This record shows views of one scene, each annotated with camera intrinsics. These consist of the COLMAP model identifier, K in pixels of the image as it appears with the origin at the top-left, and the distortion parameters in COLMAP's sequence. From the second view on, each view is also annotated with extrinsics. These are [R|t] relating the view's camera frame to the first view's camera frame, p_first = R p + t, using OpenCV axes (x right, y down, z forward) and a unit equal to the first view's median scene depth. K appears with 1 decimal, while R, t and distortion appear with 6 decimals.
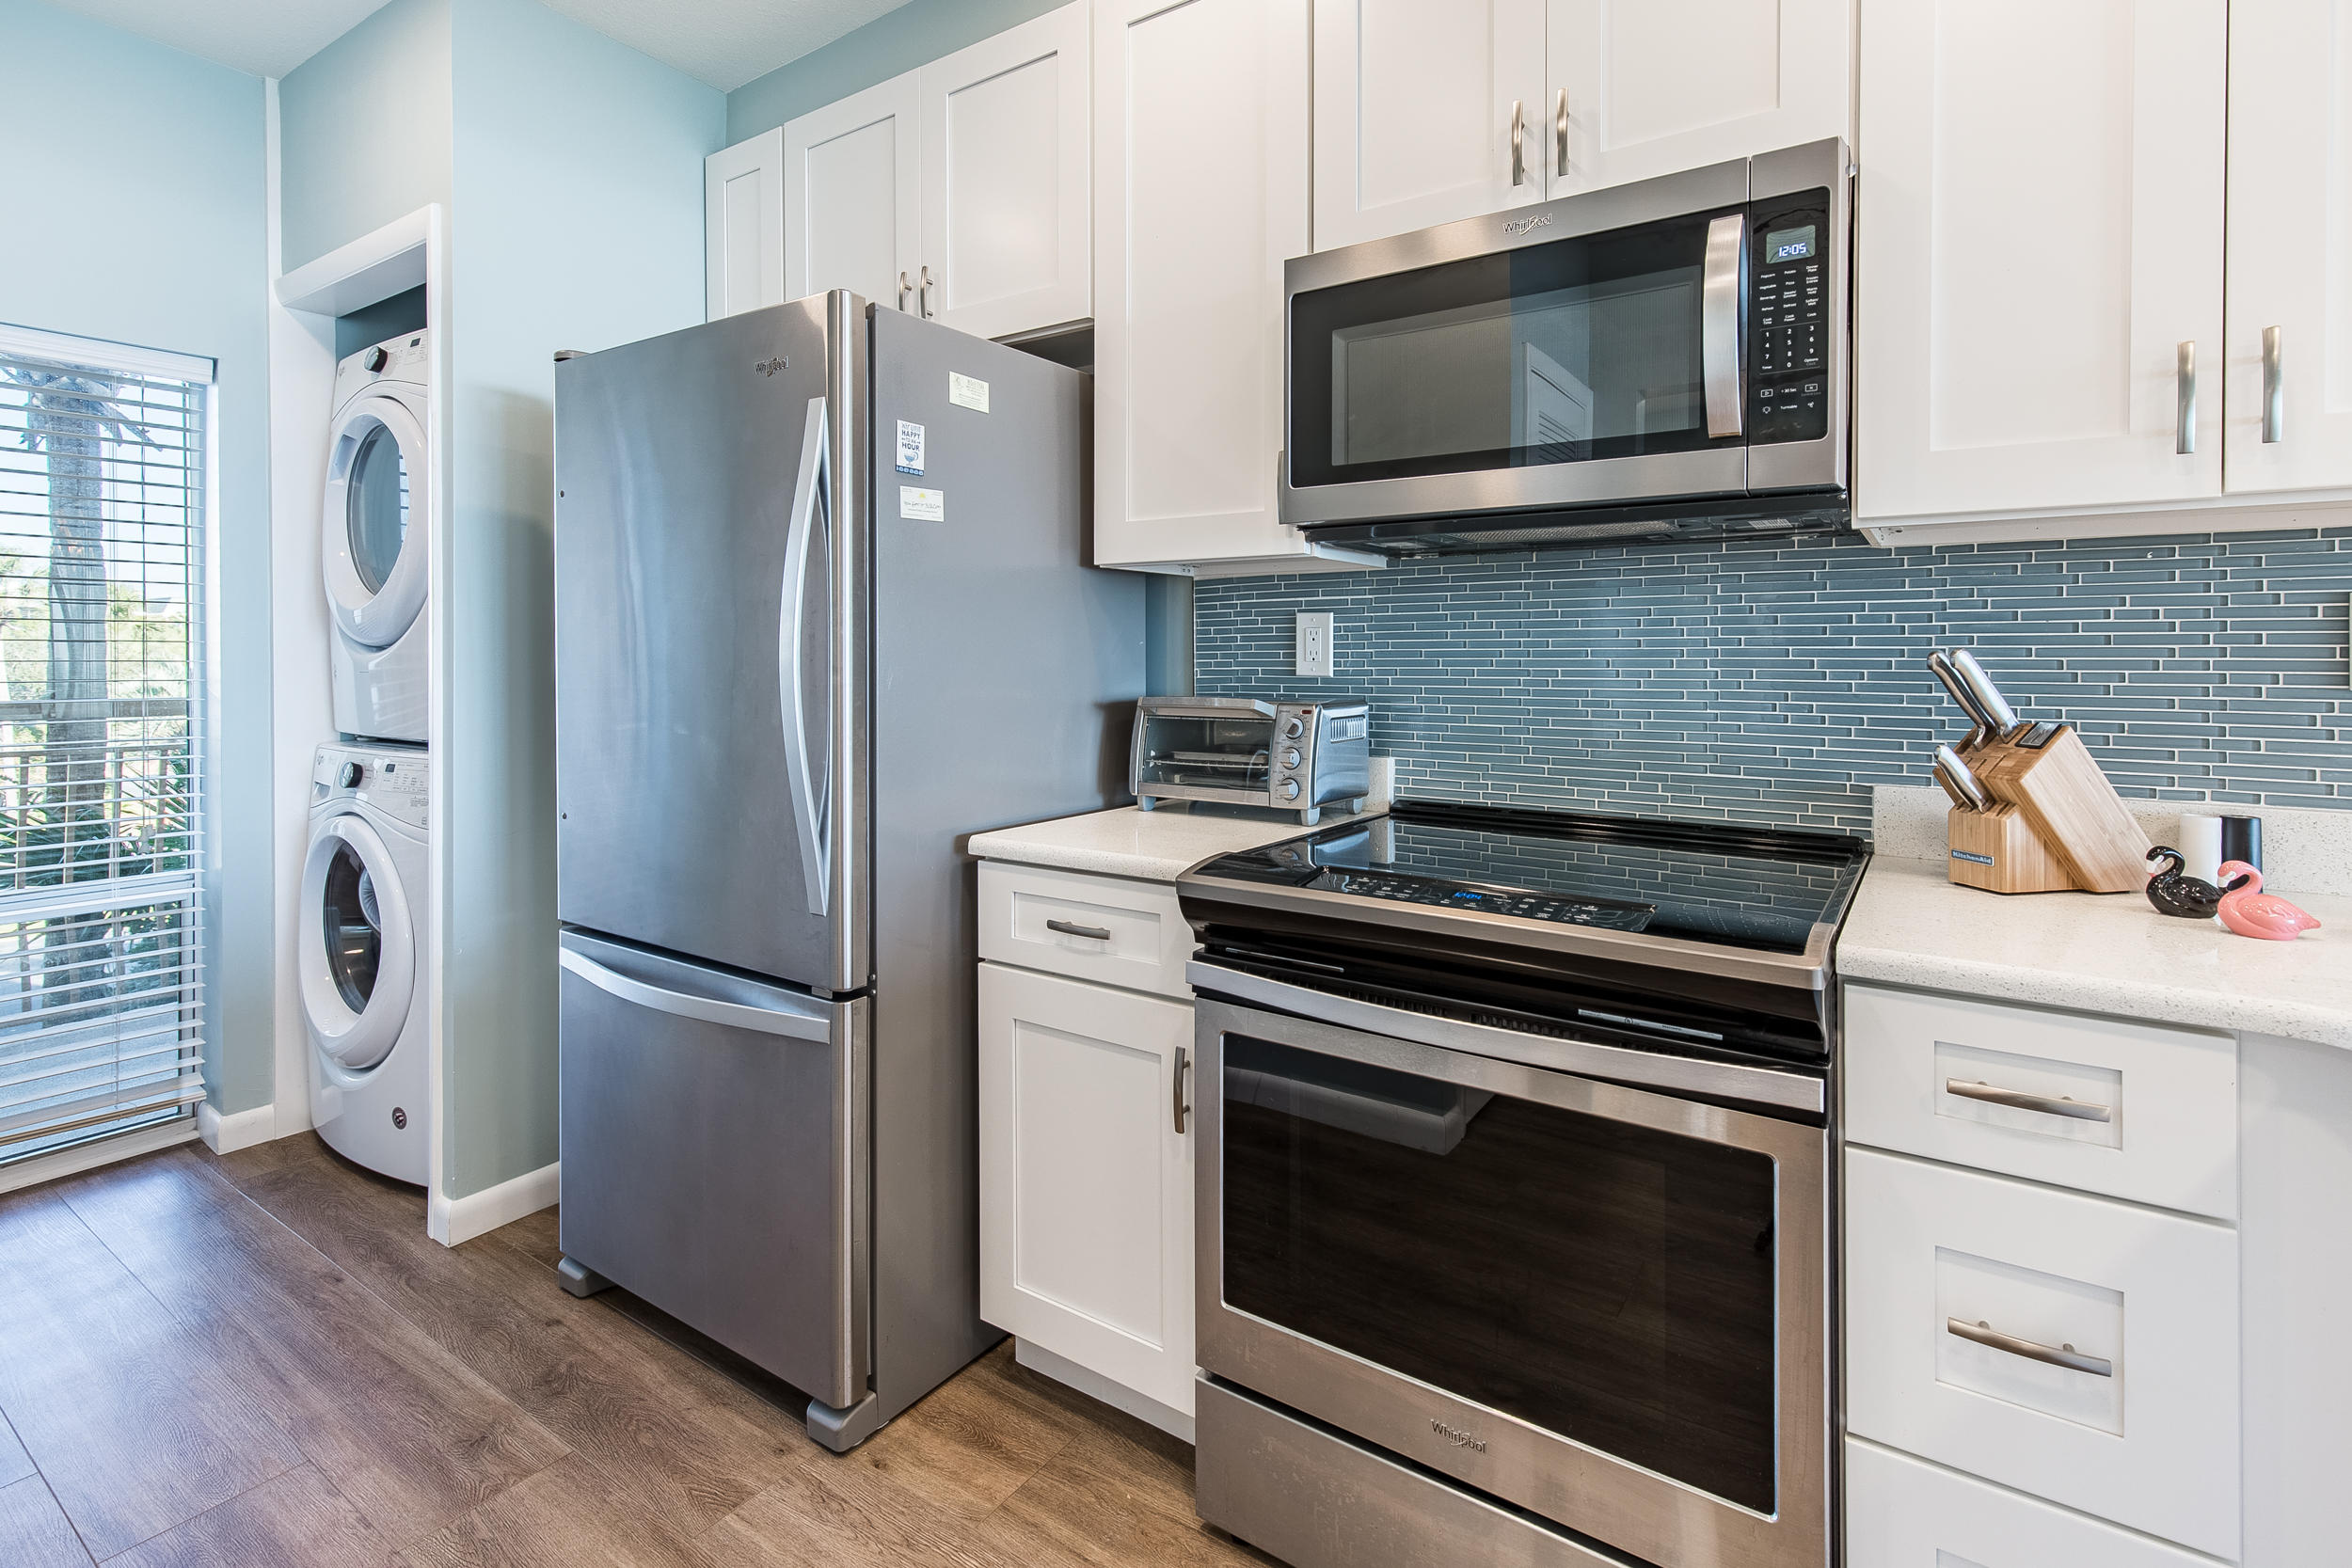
lens RADIAL K [[1133.2, 0, 1197.4], [0, 1133.2, 676.6], [0, 0, 1]] dist [0.014175, -0.005154]
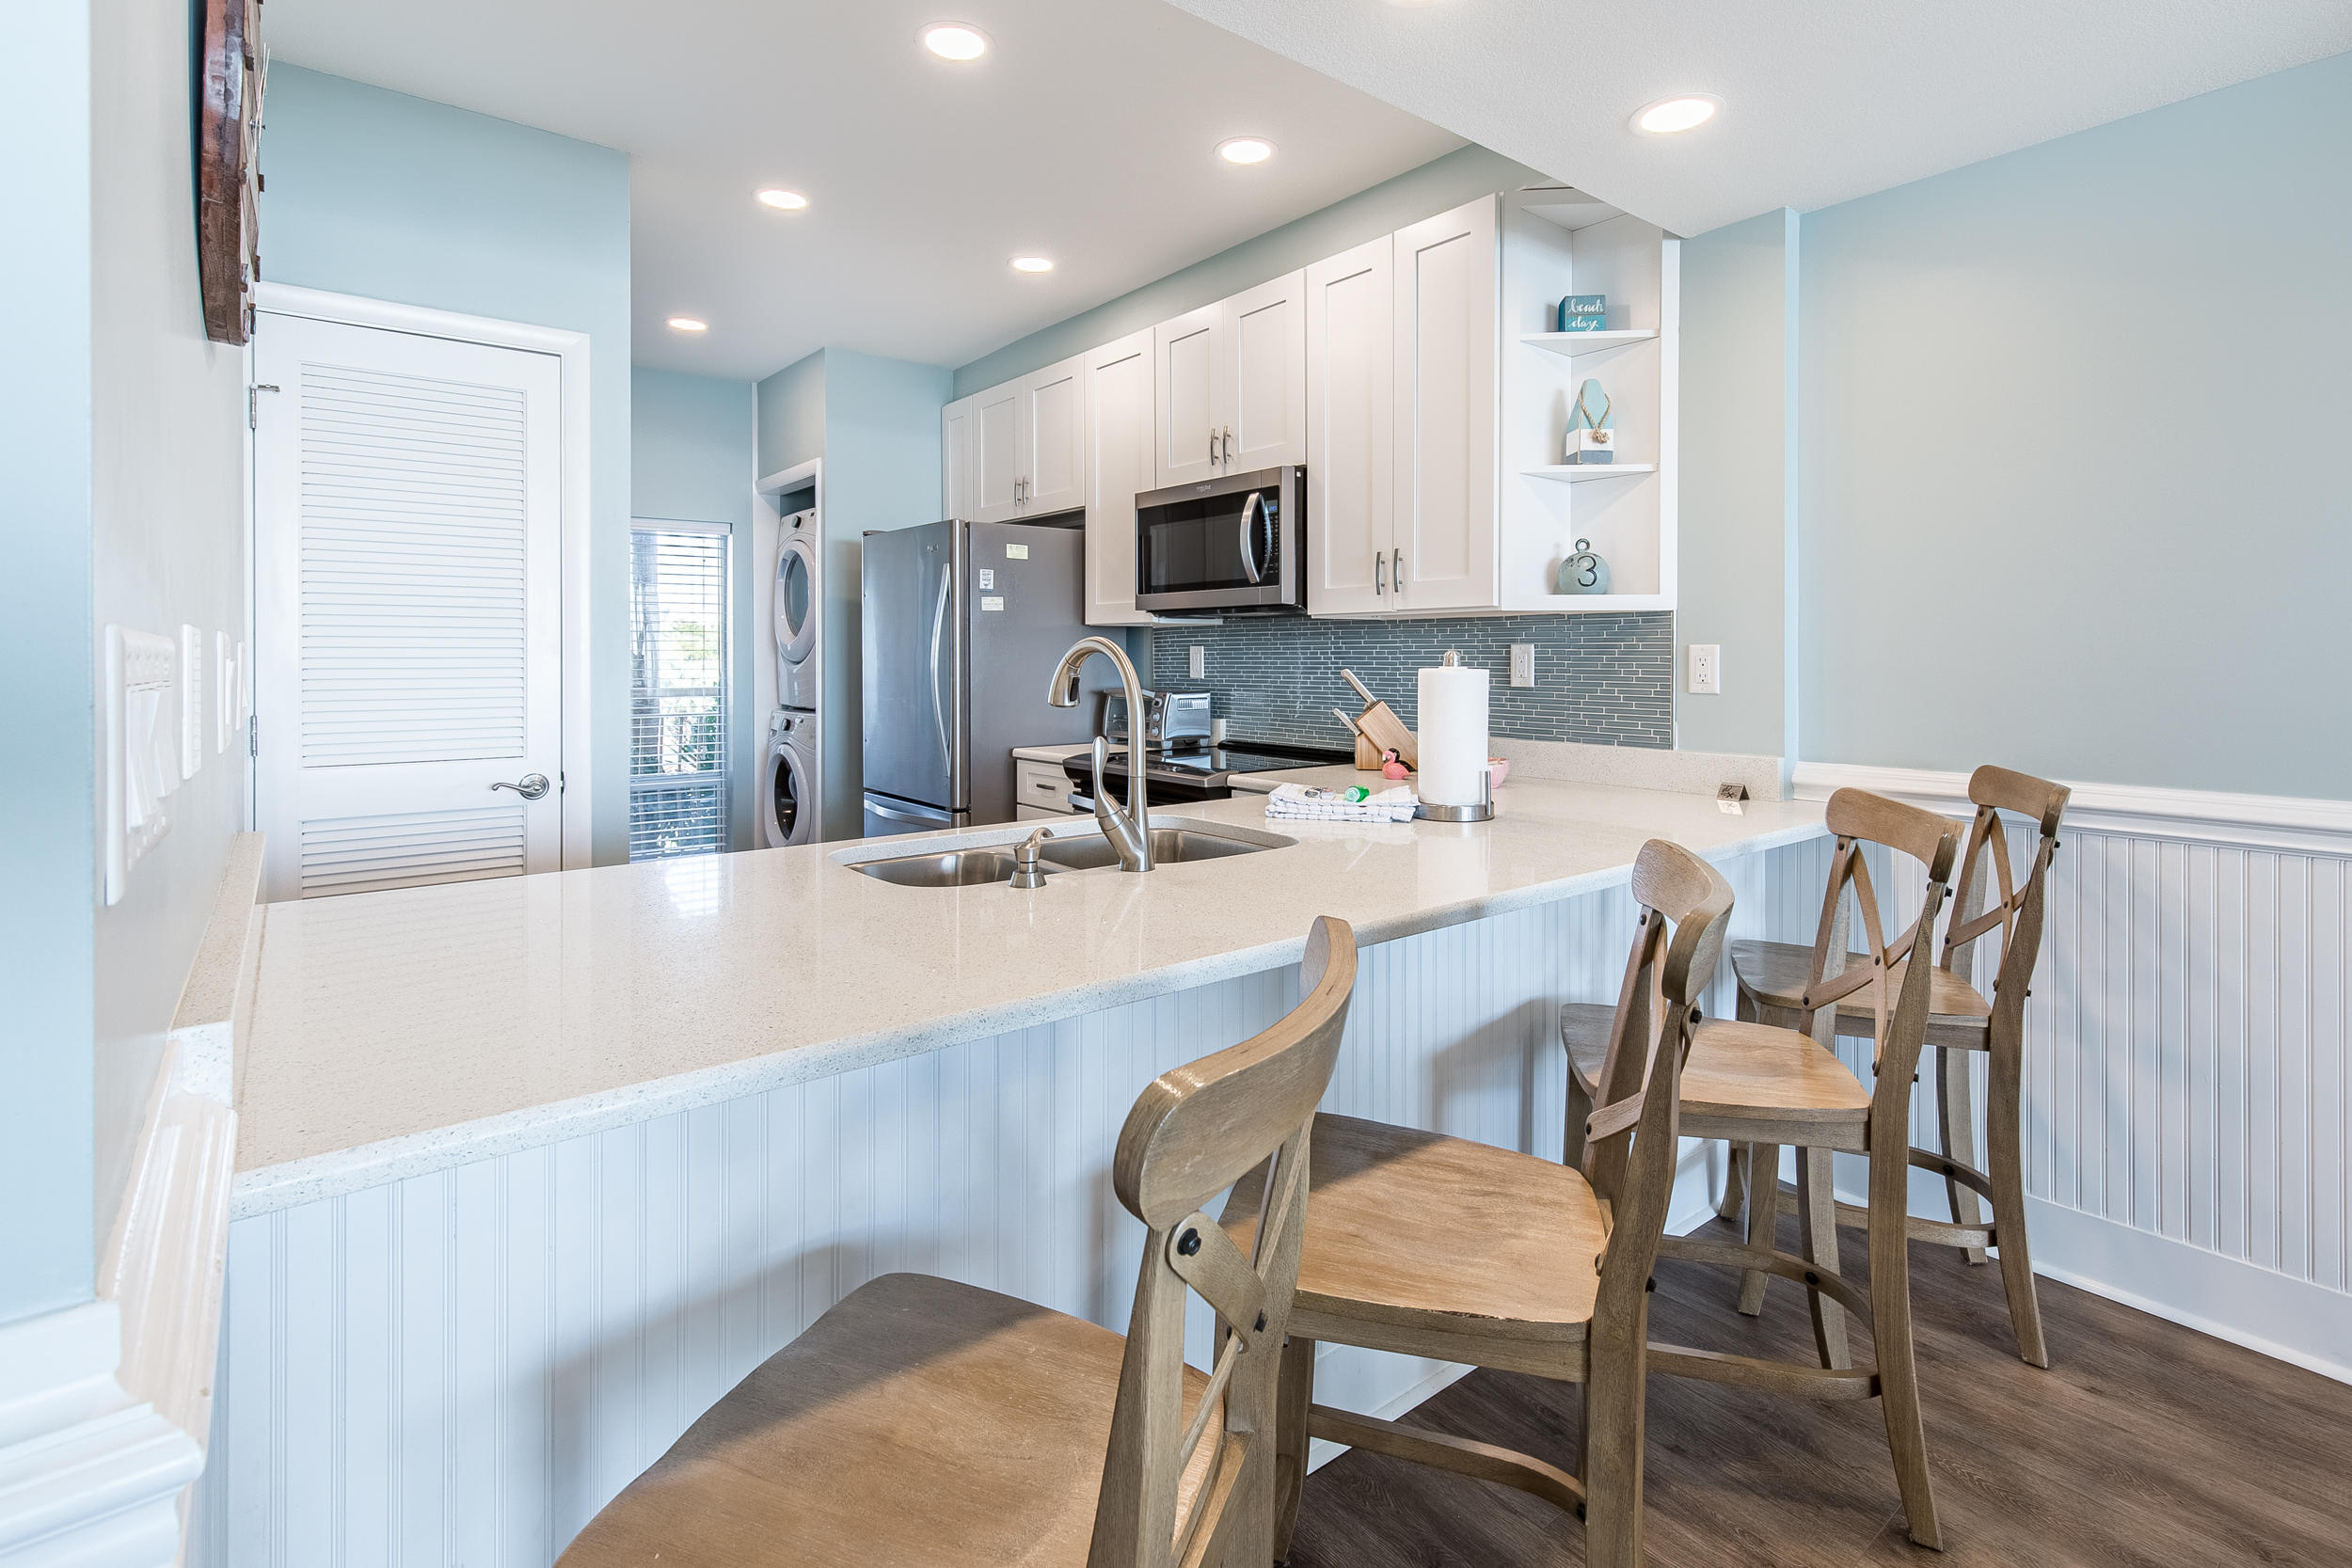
lens RADIAL K [[1133.2, 0, 1173.7], [0, 1133.2, 667.8], [0, 0, 1]] dist [0.014175, -0.005154]
pose [[0.951445, -0.000266, -0.307820, 0.668321], [-0.001169, 0.999989, -0.004478, -0.009546], [0.307817, 0.004620, 0.951434, -0.884483]]
